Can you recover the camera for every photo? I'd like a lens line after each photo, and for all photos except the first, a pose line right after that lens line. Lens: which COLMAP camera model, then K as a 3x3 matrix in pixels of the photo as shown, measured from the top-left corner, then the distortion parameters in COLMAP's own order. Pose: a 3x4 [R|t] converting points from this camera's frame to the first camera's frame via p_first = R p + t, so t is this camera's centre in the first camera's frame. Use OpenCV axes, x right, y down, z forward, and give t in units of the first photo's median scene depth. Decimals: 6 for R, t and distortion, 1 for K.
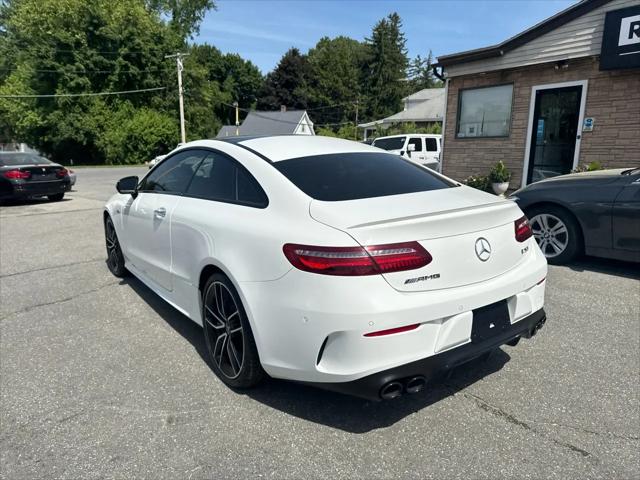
lens RADIAL K [[453.8, 0, 318.6], [0, 453.8, 235.5], [0, 0, 1]] dist [0.026562, -0.032847]
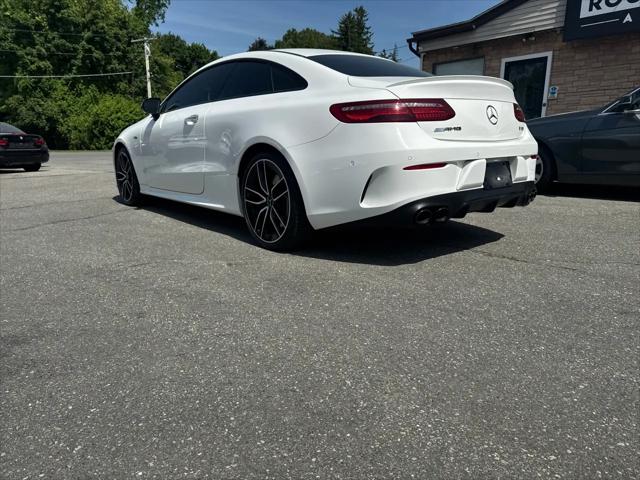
lens RADIAL K [[453.8, 0, 317.3], [0, 453.8, 236.1], [0, 0, 1]] dist [0.026562, -0.032847]
pose [[0.997361, -0.006618, 0.072294, -0.037199], [0.005930, 0.999935, 0.009732, 0.064815], [-0.072353, -0.009278, 0.997336, -0.034860]]
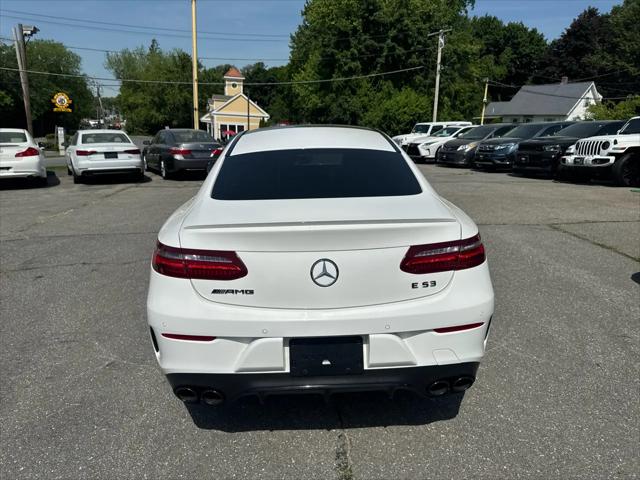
lens RADIAL K [[453.8, 0, 317.3], [0, 453.8, 237.9], [0, 0, 1]] dist [0.026562, -0.032847]
pose [[0.838757, 0.134946, -0.527518, 0.150797], [-0.107571, 0.990776, 0.082414, -0.019574], [0.533774, -0.012379, 0.845537, 0.053192]]
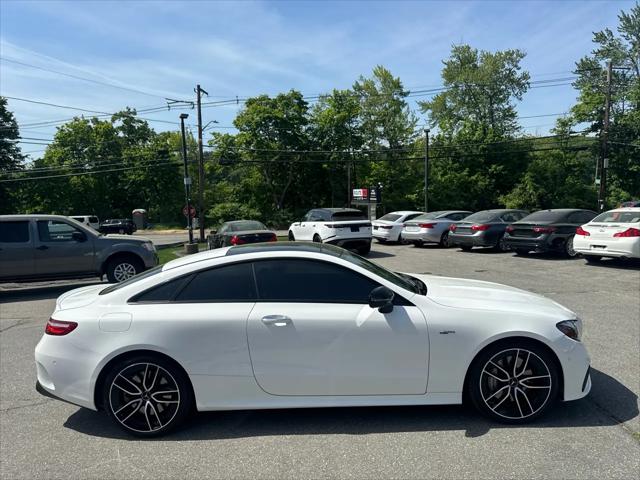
lens RADIAL K [[453.8, 0, 319.4], [0, 453.8, 236.9], [0, 0, 1]] dist [0.026562, -0.032847]
pose [[-0.578577, 0.087136, -0.810960, 0.258328], [-0.112186, 0.976325, 0.184944, -0.153610], [0.807875, 0.197983, -0.555104, 0.568519]]
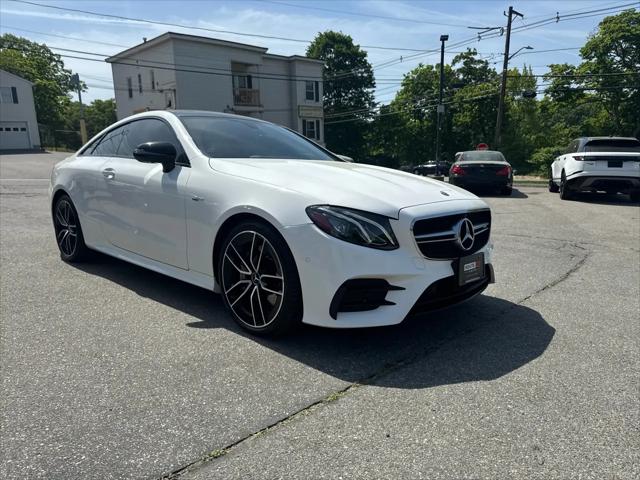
lens RADIAL K [[453.8, 0, 321.3], [0, 453.8, 237.5], [0, 0, 1]] dist [0.026562, -0.032847]
pose [[-0.976820, 0.041022, -0.210096, -0.049128], [-0.035447, 0.936920, 0.347741, -0.112464], [0.211108, 0.347127, -0.913748, 0.729074]]
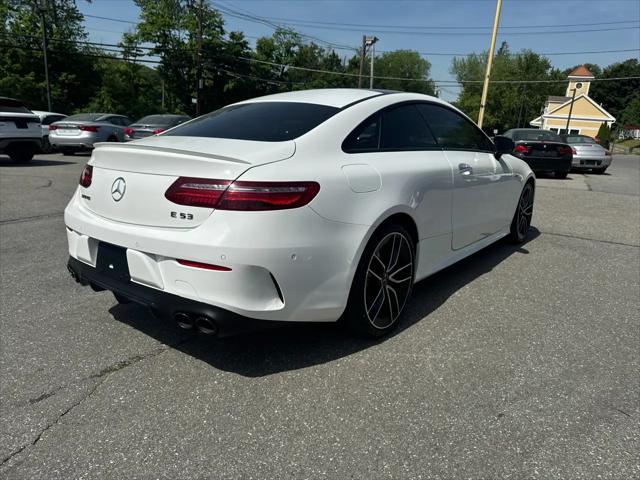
lens RADIAL K [[453.8, 0, 318.7], [0, 453.8, 242.6], [0, 0, 1]] dist [0.026562, -0.032847]
pose [[0.299393, 0.253969, -0.919708, 0.273157], [-0.214345, 0.957188, 0.194543, -0.027572], [0.929742, 0.138890, 0.341012, 0.206754]]
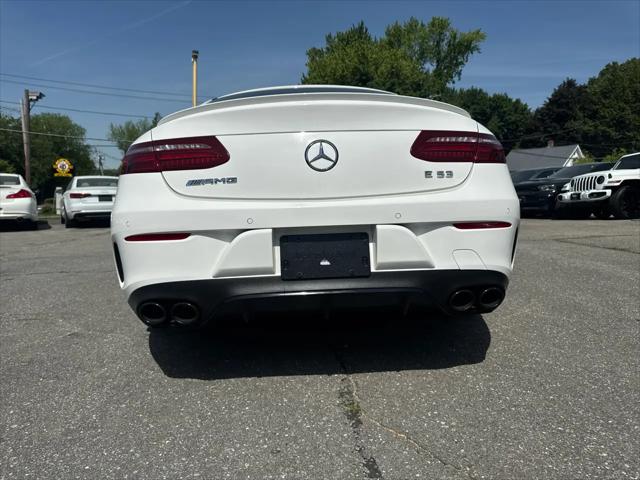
lens RADIAL K [[453.8, 0, 324.8], [0, 453.8, 236.8], [0, 0, 1]] dist [0.026562, -0.032847]
pose [[0.850195, 0.045471, -0.524500, 0.142911], [-0.094239, 0.993317, -0.066643, 0.039342], [0.517964, 0.106088, 0.848798, 0.078408]]
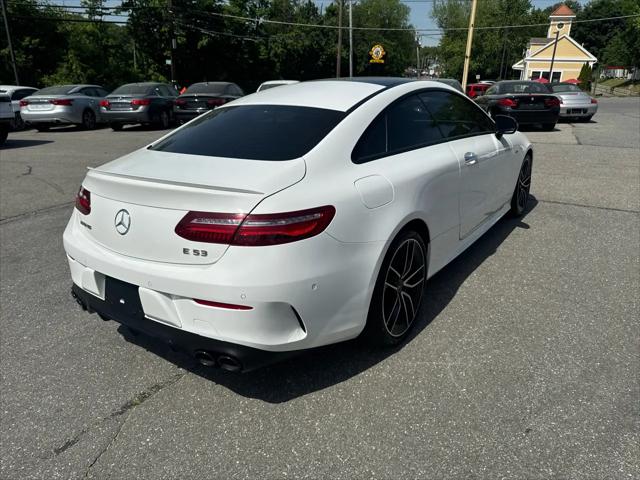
lens RADIAL K [[453.8, 0, 322.7], [0, 453.8, 235.9], [0, 0, 1]] dist [0.026562, -0.032847]
pose [[0.348163, 0.309803, -0.884762, 0.256797], [-0.166155, 0.949263, 0.267005, -0.049905], [0.922591, 0.054046, 0.381974, 0.195380]]
